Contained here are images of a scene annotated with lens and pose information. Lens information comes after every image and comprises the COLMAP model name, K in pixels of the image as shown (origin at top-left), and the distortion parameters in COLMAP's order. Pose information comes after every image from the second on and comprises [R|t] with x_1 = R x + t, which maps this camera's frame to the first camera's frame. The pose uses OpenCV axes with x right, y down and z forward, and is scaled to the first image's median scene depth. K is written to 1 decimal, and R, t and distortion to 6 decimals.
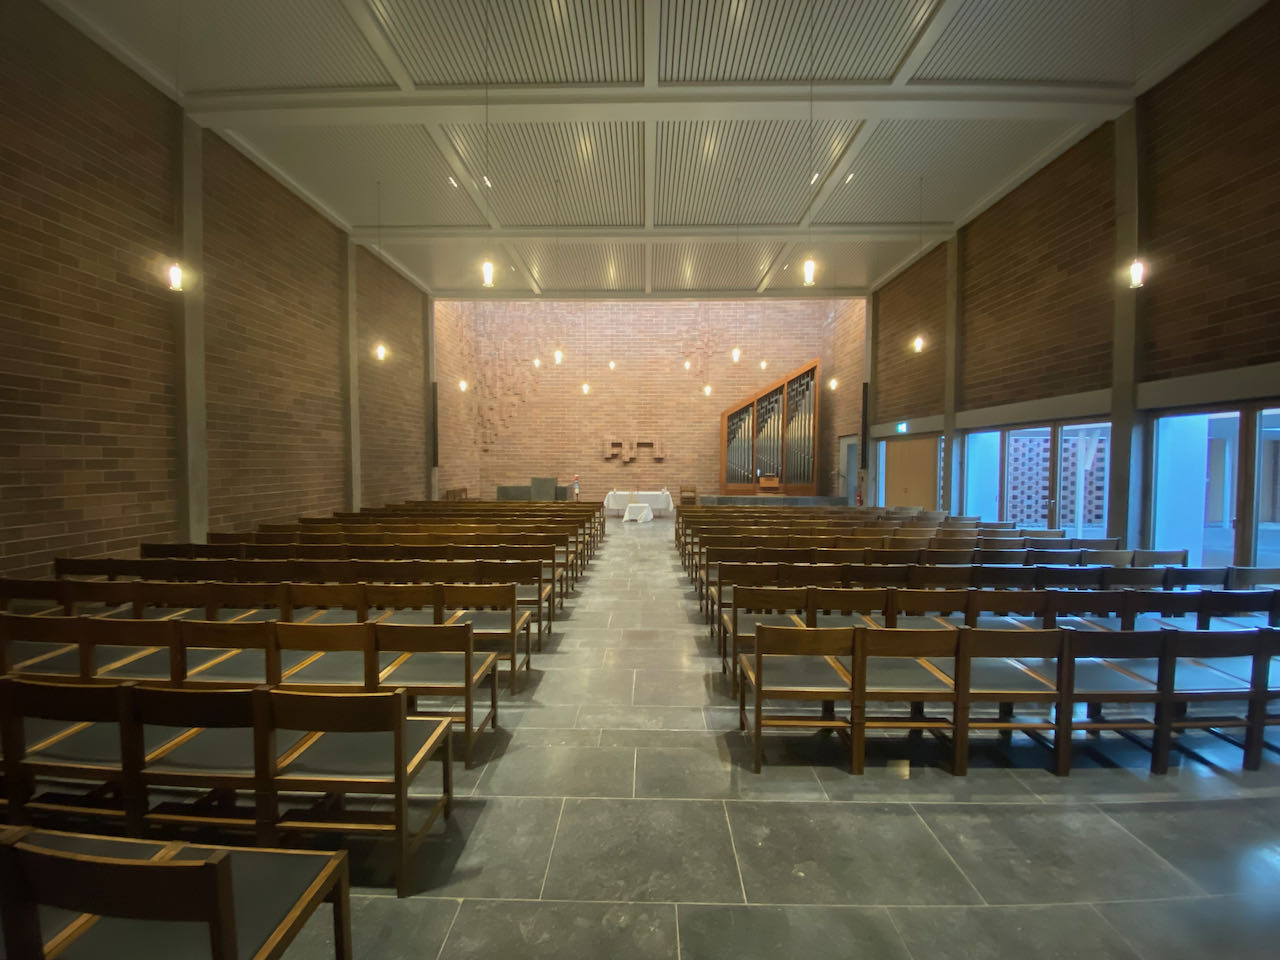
lens RADIAL K [[513.1, 0, 638.9], [0, 513.1, 478.7], [0, 0, 1]] dist [-0.000882, -0.000474]
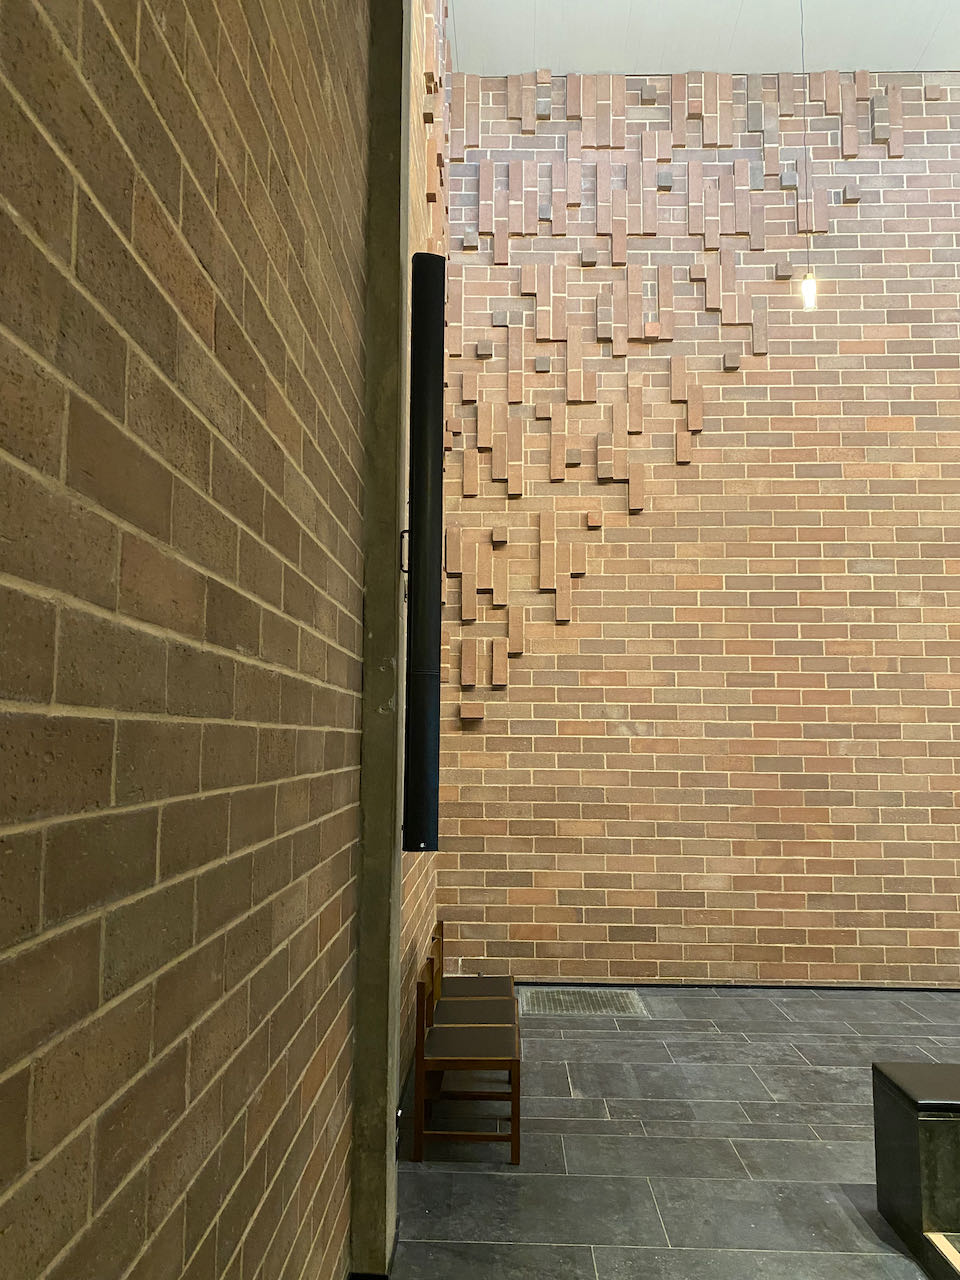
lens RADIAL K [[978.6, 0, 452.9], [0, 978.6, 603.5], [0, 0, 1]] dist [-0.029817, 0.038164]
pose [[0.999501, -0.001982, -0.031537, -0.293738], [-0.003549, 0.984675, -0.174362, -0.032670], [0.031399, 0.174386, 0.984177, 0.568771]]
